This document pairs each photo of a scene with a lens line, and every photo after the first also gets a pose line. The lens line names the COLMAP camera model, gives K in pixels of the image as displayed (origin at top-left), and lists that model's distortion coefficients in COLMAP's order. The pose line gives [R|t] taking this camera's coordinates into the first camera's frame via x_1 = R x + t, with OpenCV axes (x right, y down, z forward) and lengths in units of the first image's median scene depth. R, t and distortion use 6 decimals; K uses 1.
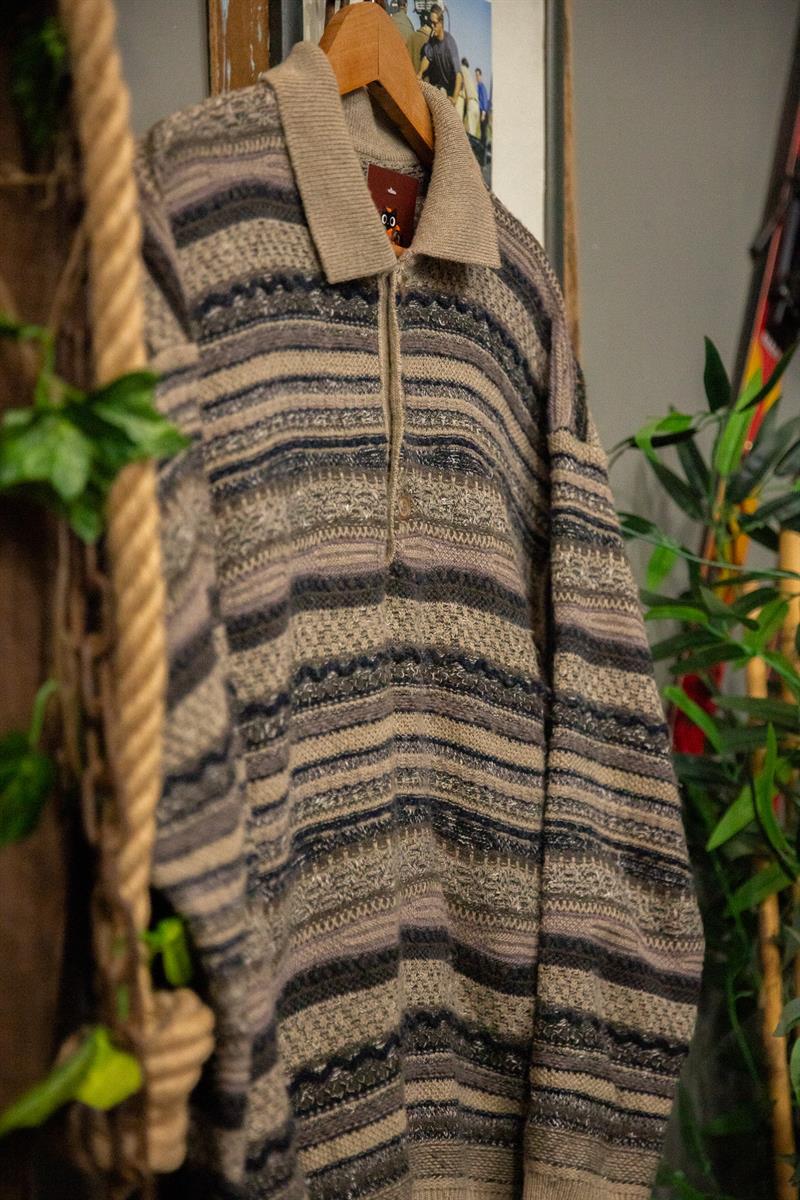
lens RADIAL K [[2200.0, 0, 414.4], [0, 2200.0, 588.3], [0, 0, 1]] dist [0.146667, 0.000000]
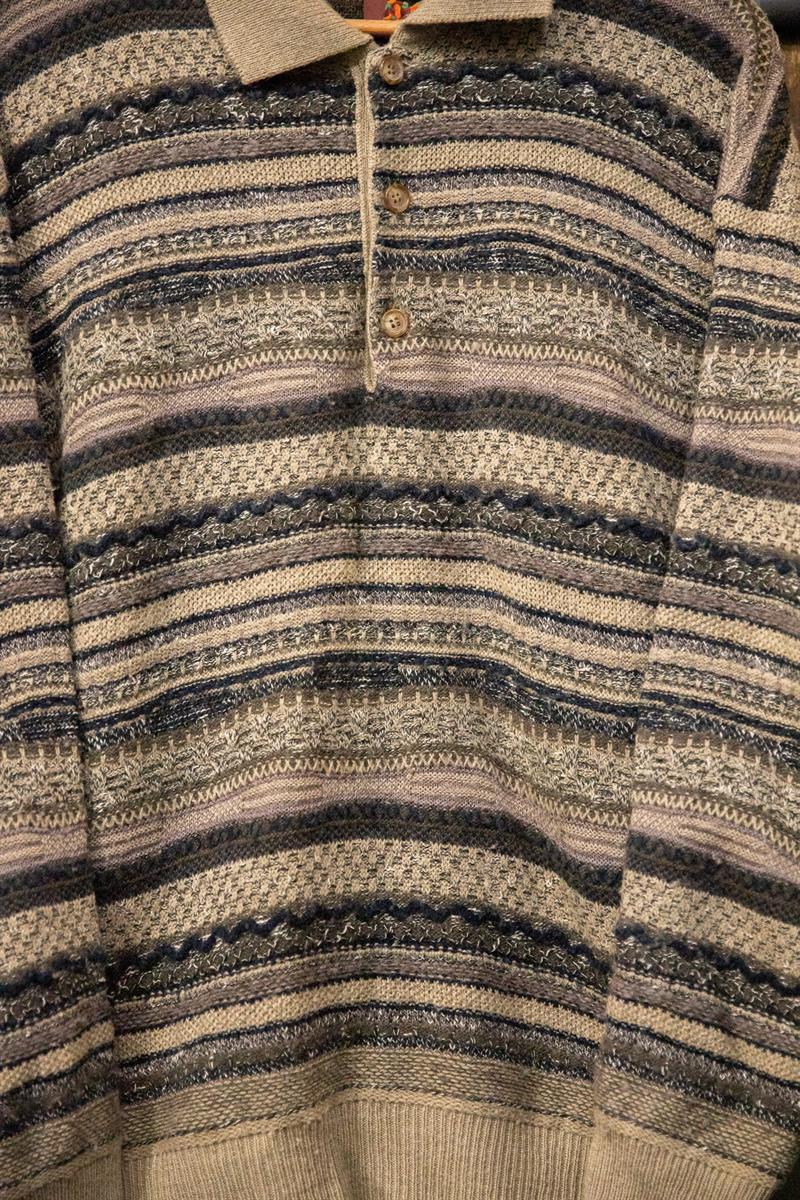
lens RADIAL K [[2200.0, 0, 398.5], [0, 2200.0, 599.7], [0, 0, 1]] dist [0.146667, 0.000000]
pose [[0.579864, -0.030881, -0.814128, 0.678687], [0.036271, 0.999269, -0.012069, 0.080384], [0.813906, -0.022531, 0.580560, 0.475422]]
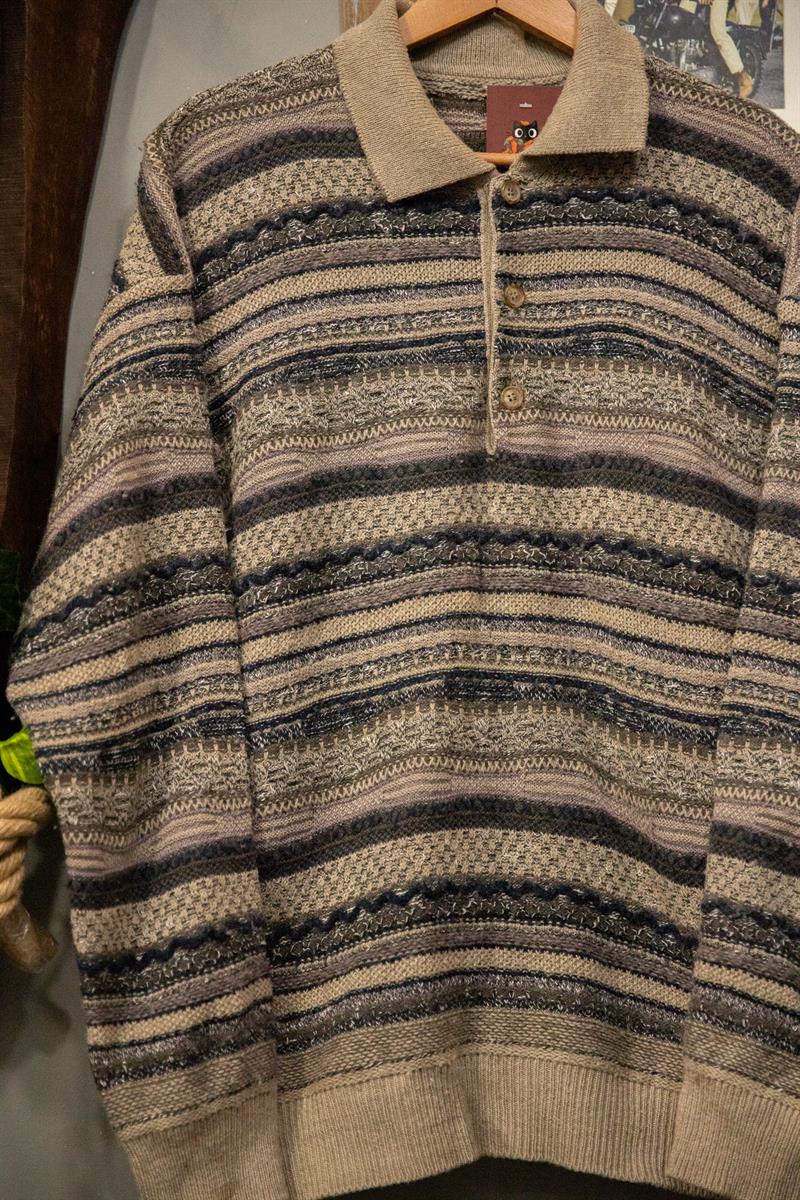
lens RADIAL K [[2200.0, 0, 393.8], [0, 2200.0, 592.5], [0, 0, 1]] dist [0.146667, 0.000000]
pose [[0.589188, -0.102608, -0.801455, 0.761324], [0.024329, 0.993707, -0.109336, 0.161848], [0.807630, 0.044921, 0.587976, 0.334009]]
